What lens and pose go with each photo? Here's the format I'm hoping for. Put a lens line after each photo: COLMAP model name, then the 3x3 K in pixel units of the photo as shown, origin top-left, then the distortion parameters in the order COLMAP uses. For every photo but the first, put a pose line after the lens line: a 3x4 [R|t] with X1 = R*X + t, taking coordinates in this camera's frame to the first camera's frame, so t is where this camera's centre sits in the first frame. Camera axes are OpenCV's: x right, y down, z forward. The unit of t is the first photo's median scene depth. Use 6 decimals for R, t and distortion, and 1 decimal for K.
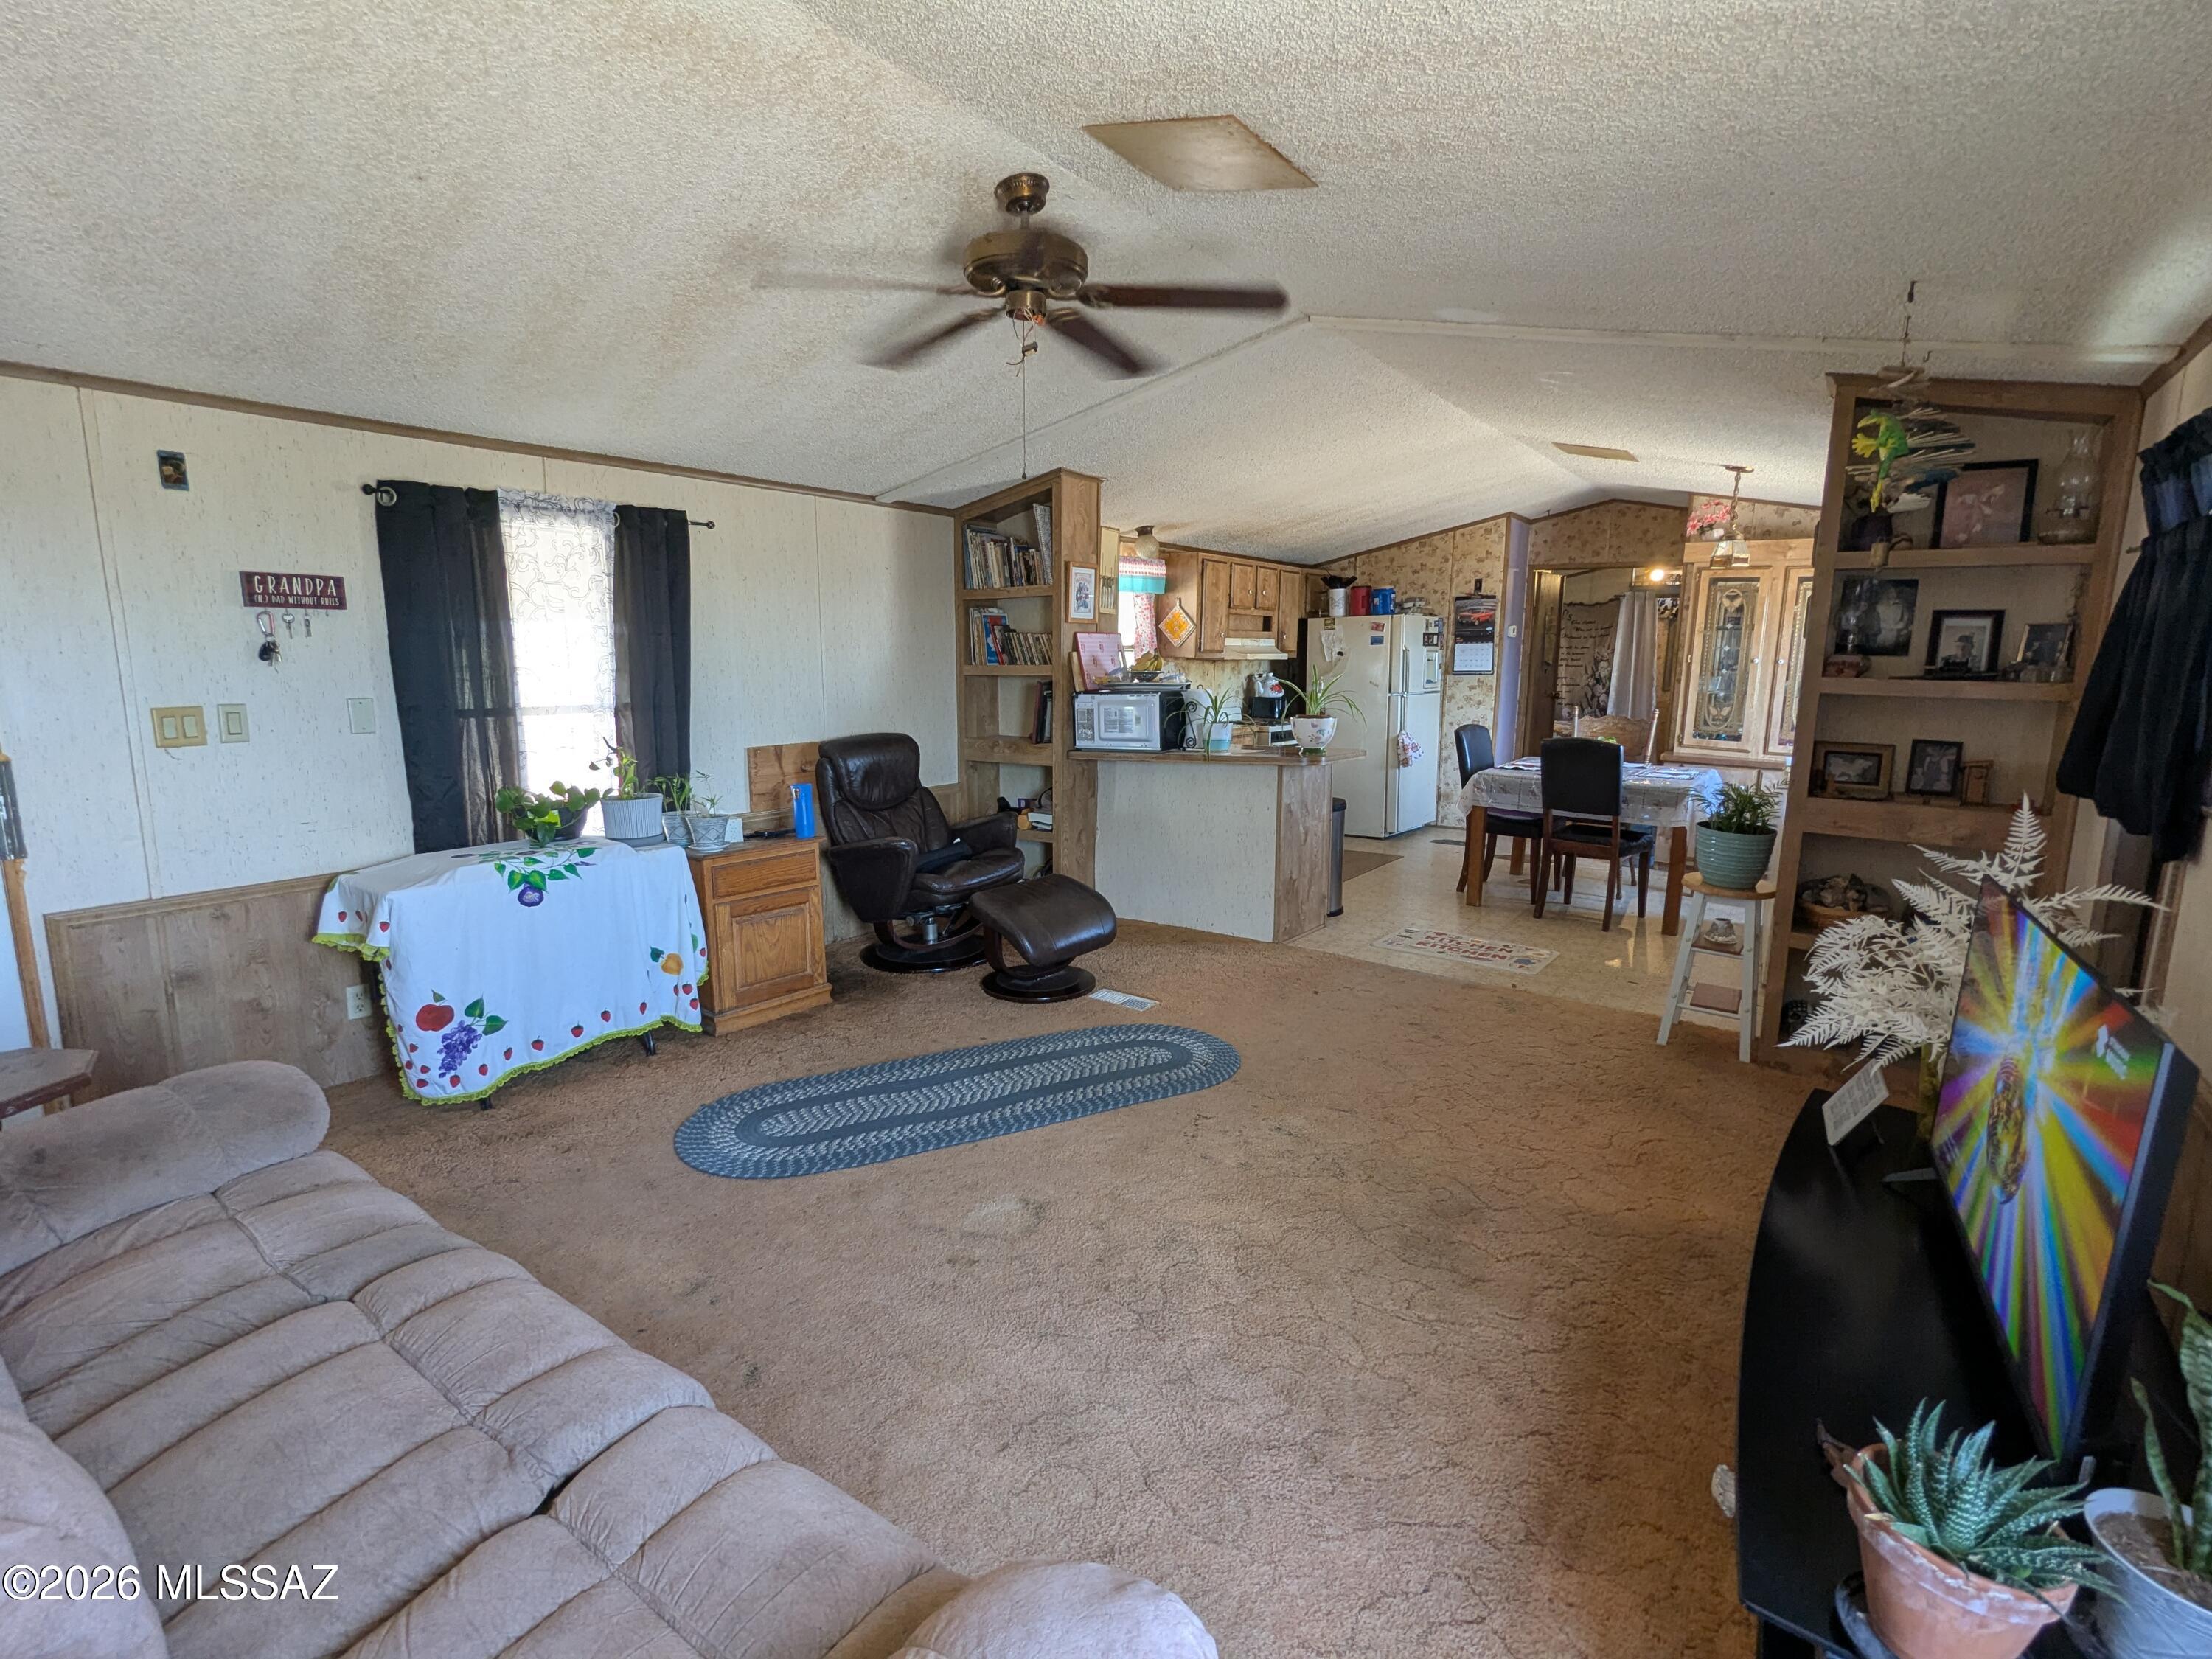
lens RADIAL K [[1045.7, 0, 1103.2], [0, 1045.7, 825.3], [0, 0, 1]] dist [-0.003901, -0.000909]
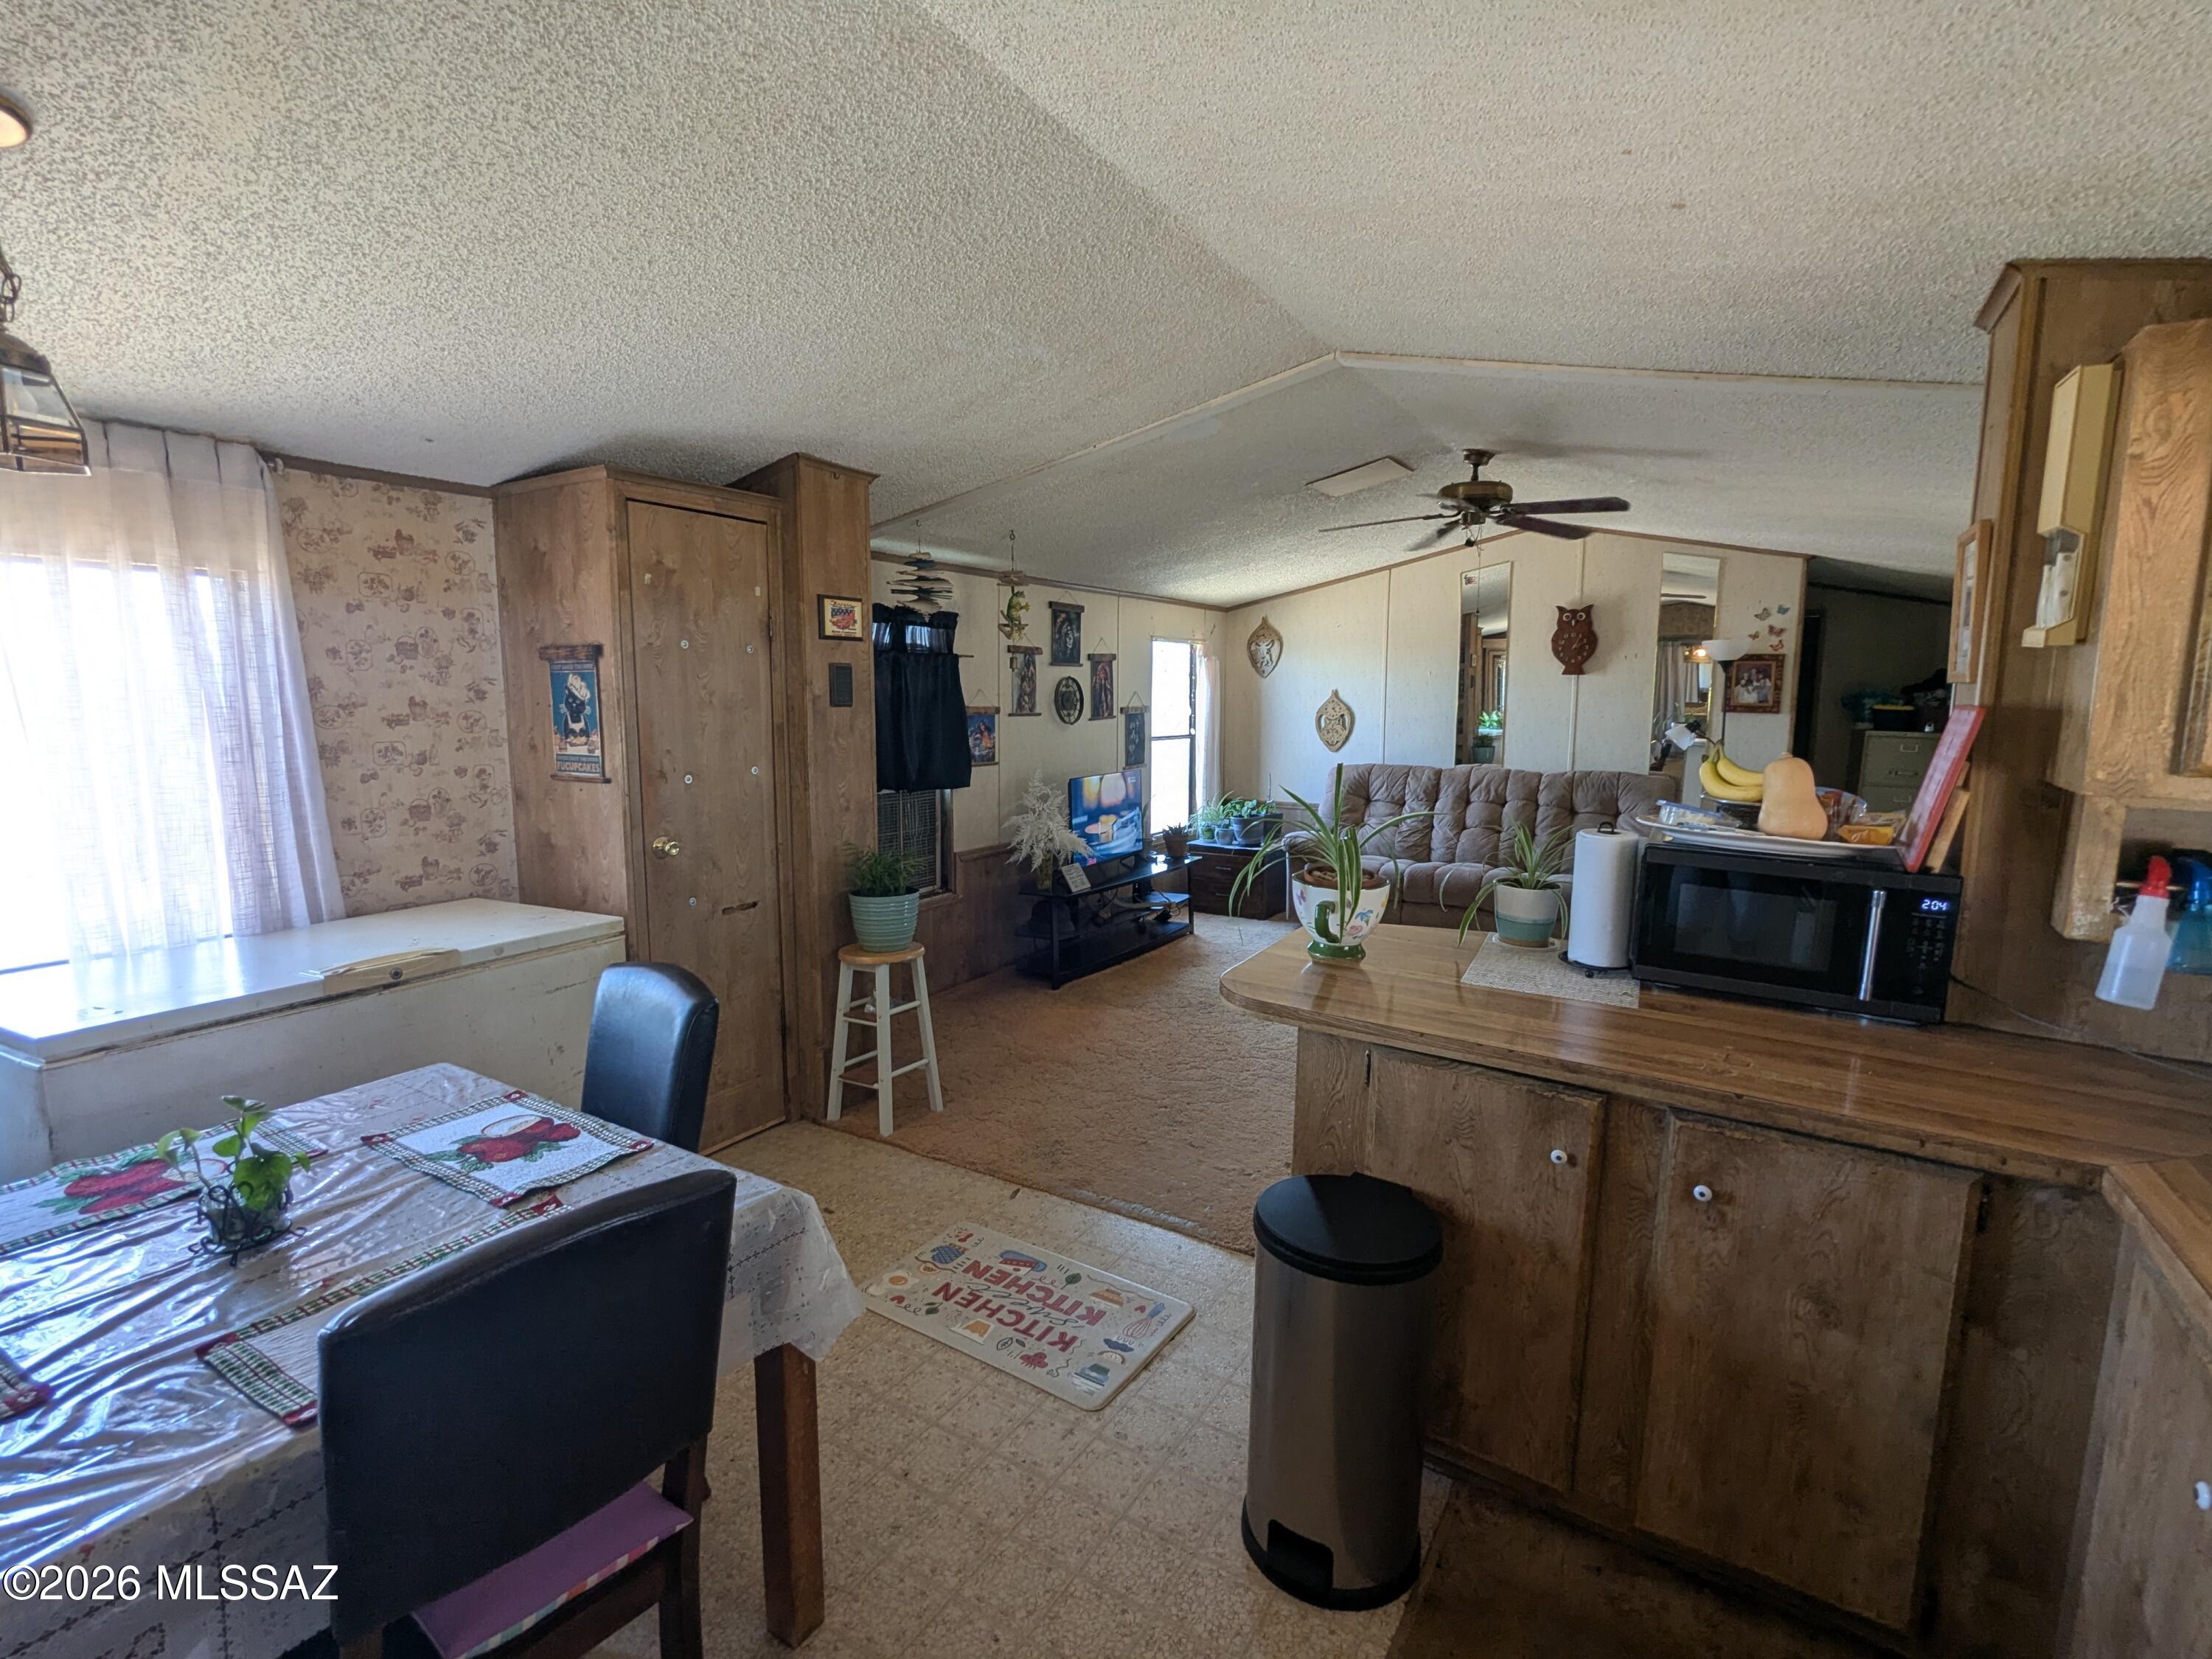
lens RADIAL K [[1046.1, 0, 1103.7], [0, 1046.1, 825.2], [0, 0, 1]] dist [-0.000811, 0.000145]
pose [[-0.997553, -0.002104, -0.069889, 0.235119], [-0.022436, 0.956326, 0.291439, -0.180182], [0.066223, 0.292294, -0.954033, 0.987134]]
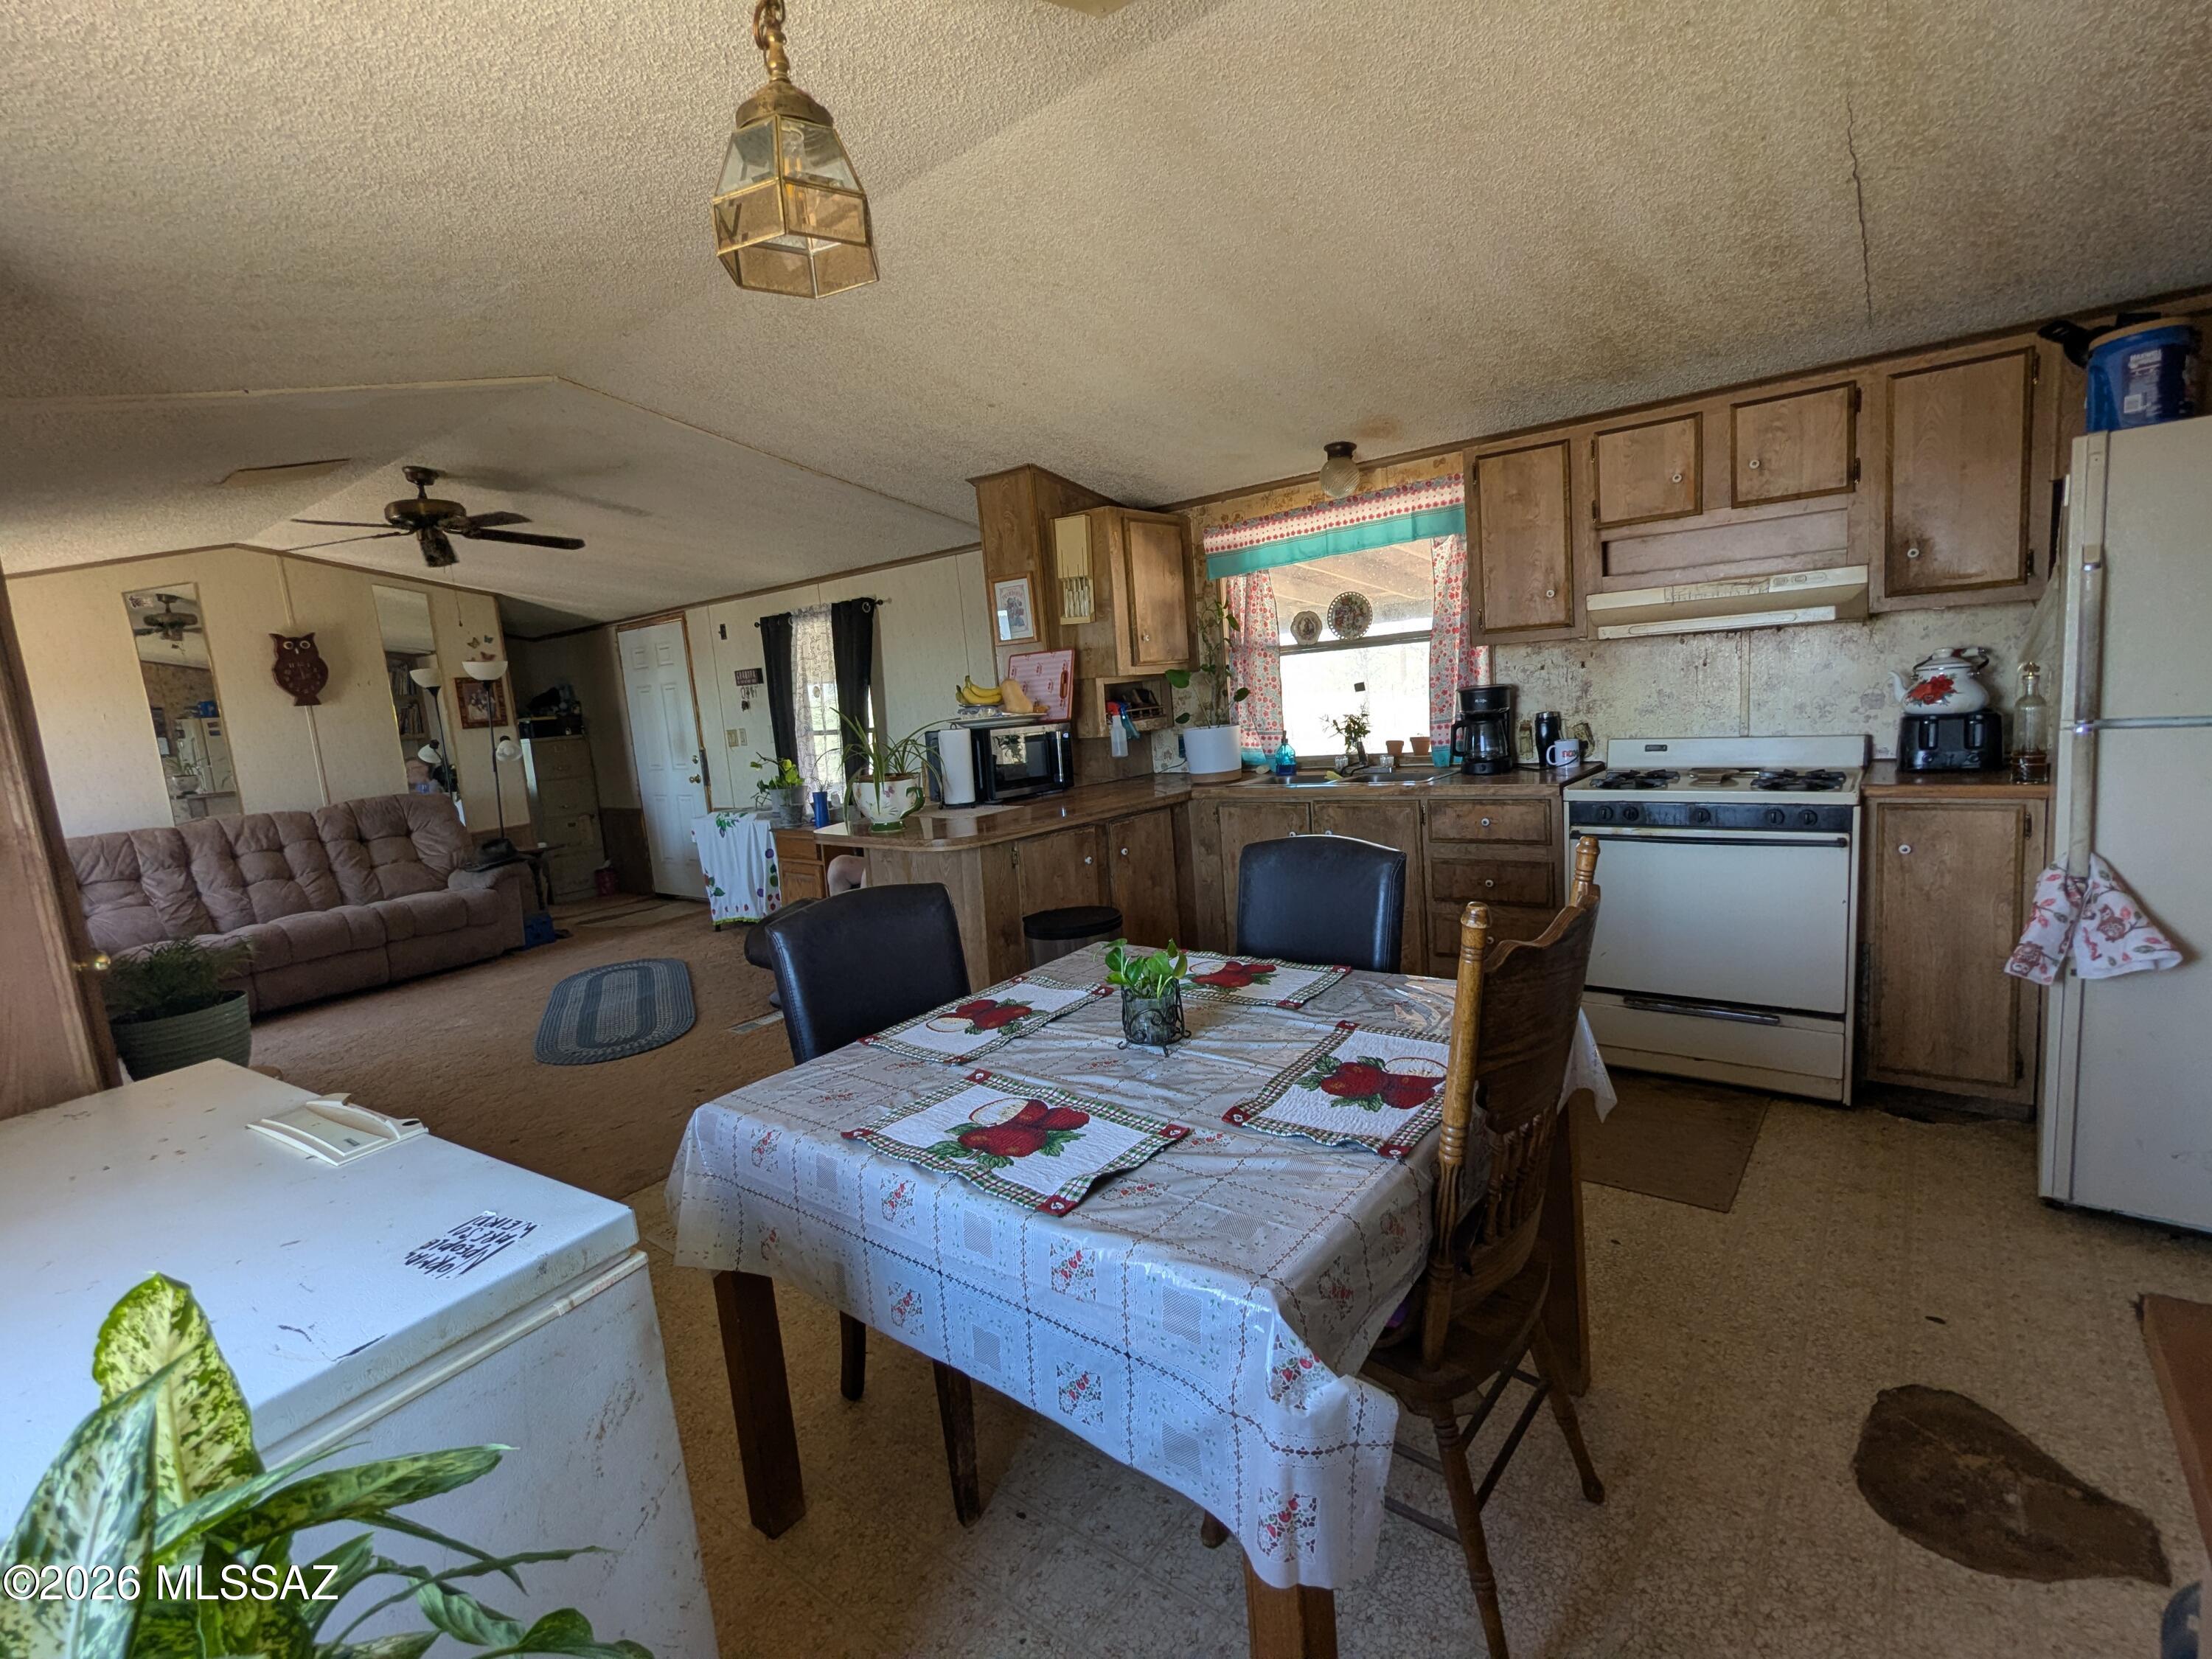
lens RADIAL K [[1045.7, 0, 1103.2], [0, 1045.7, 825.3], [0, 0, 1]] dist [-0.003901, -0.000909]
pose [[-0.039248, 0.137808, -0.989681, 0.613920], [-0.079146, 0.986904, 0.140560, -0.125312], [0.996090, 0.083846, -0.027827, 0.801399]]
